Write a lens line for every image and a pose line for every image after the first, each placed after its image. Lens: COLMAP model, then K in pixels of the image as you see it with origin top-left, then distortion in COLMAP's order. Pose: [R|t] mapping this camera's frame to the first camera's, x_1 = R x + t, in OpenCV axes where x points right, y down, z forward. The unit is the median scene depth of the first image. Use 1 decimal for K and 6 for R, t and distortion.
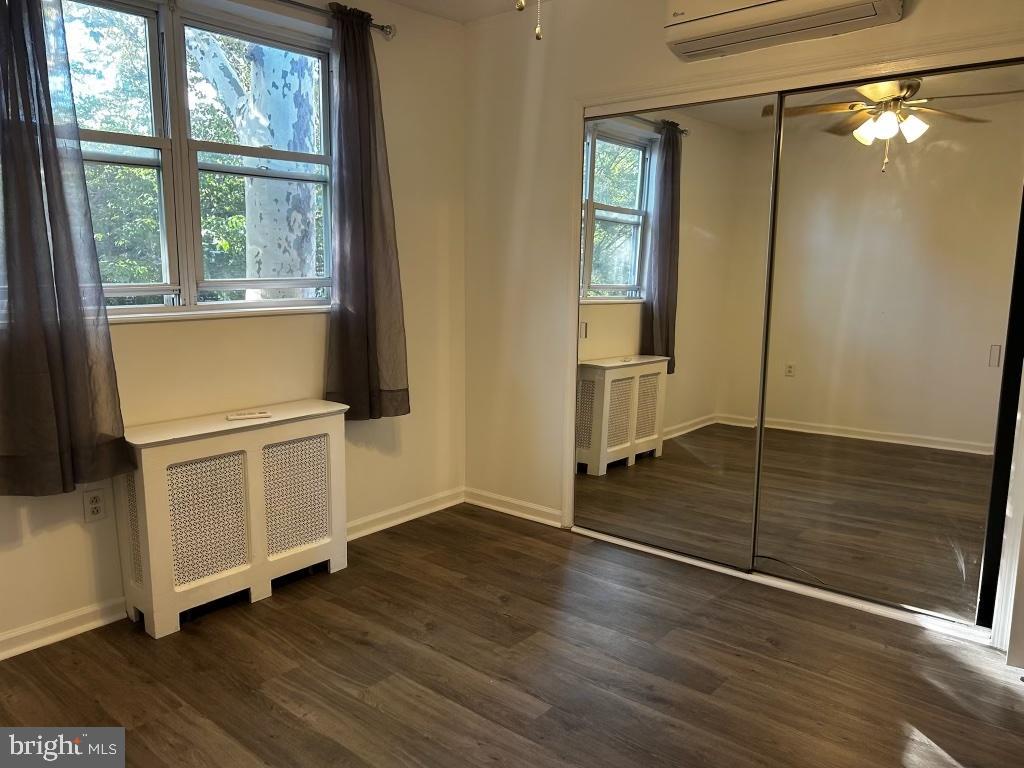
lens RADIAL K [[758.6, 0, 508.0], [0, 758.6, 377.8], [0, 0, 1]] dist [0.108443, -0.144470]
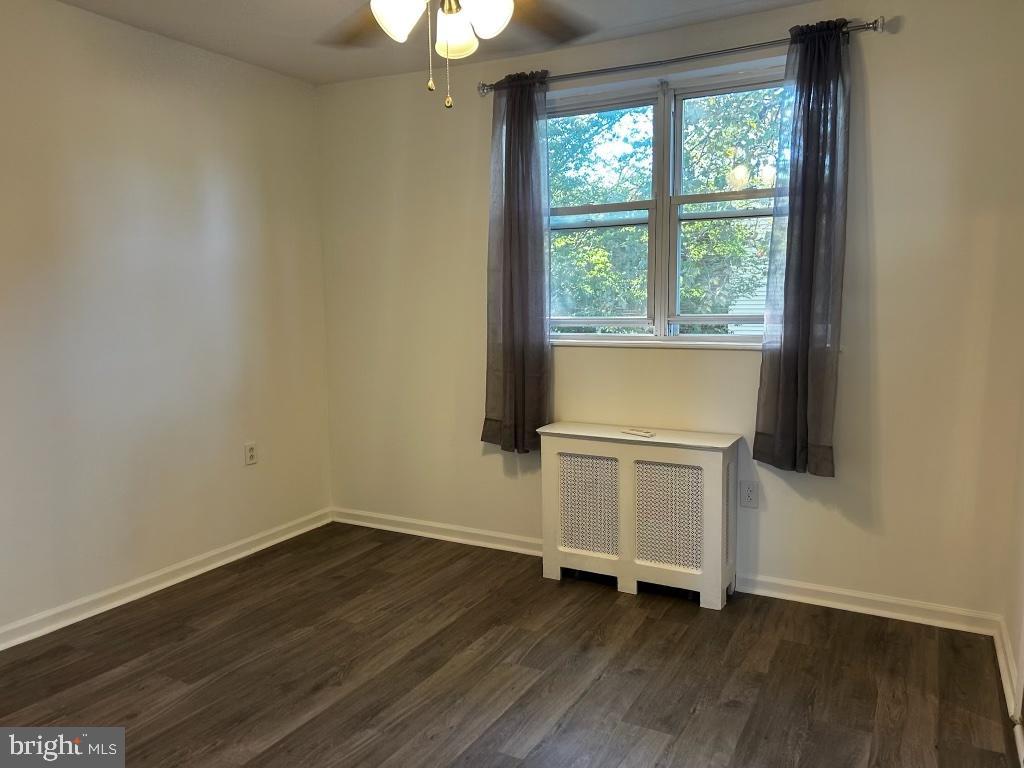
lens RADIAL K [[758.6, 0, 508.0], [0, 758.6, 377.8], [0, 0, 1]] dist [0.108443, -0.144470]
pose [[0.220632, 0.103215, -0.969880, 0.720890], [-0.136085, 0.987916, 0.074177, -0.089883], [0.965817, 0.115621, 0.232012, 0.531394]]
